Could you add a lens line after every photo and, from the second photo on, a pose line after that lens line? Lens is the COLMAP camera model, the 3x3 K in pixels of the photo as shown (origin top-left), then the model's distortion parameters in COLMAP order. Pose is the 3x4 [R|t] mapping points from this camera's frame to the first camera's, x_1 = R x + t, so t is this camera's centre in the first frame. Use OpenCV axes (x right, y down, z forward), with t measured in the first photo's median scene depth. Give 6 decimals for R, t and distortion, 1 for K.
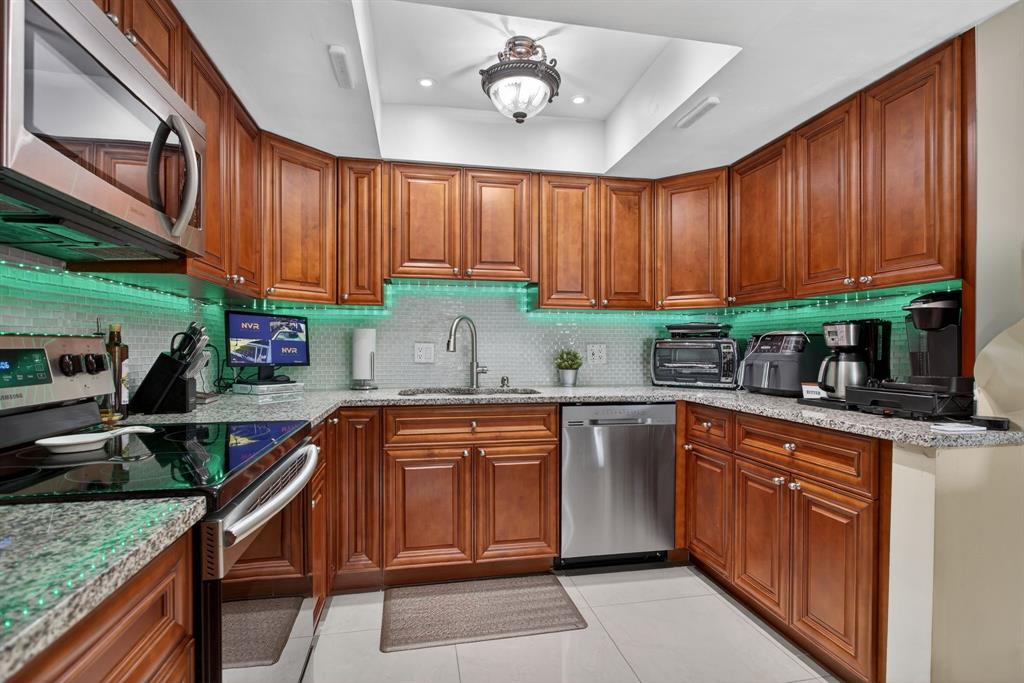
lens RADIAL K [[501.0, 0, 512.0], [0, 501.0, 341.5], [0, 0, 1]] dist [-0.002240, -0.000051]
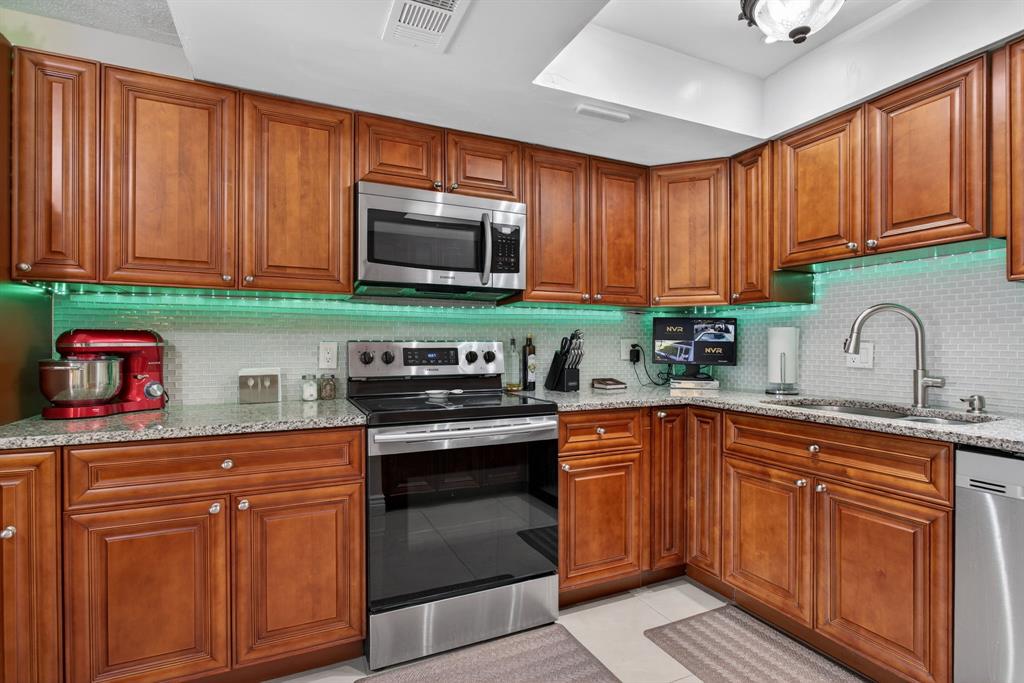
lens RADIAL K [[501.0, 0, 512.0], [0, 501.0, 341.5], [0, 0, 1]] dist [-0.002240, -0.000051]
pose [[0.241170, -0.009531, -0.970436, 0.509825], [0.008700, 0.999933, -0.007658, 0.003129], [0.970444, -0.006596, 0.241236, 0.336695]]
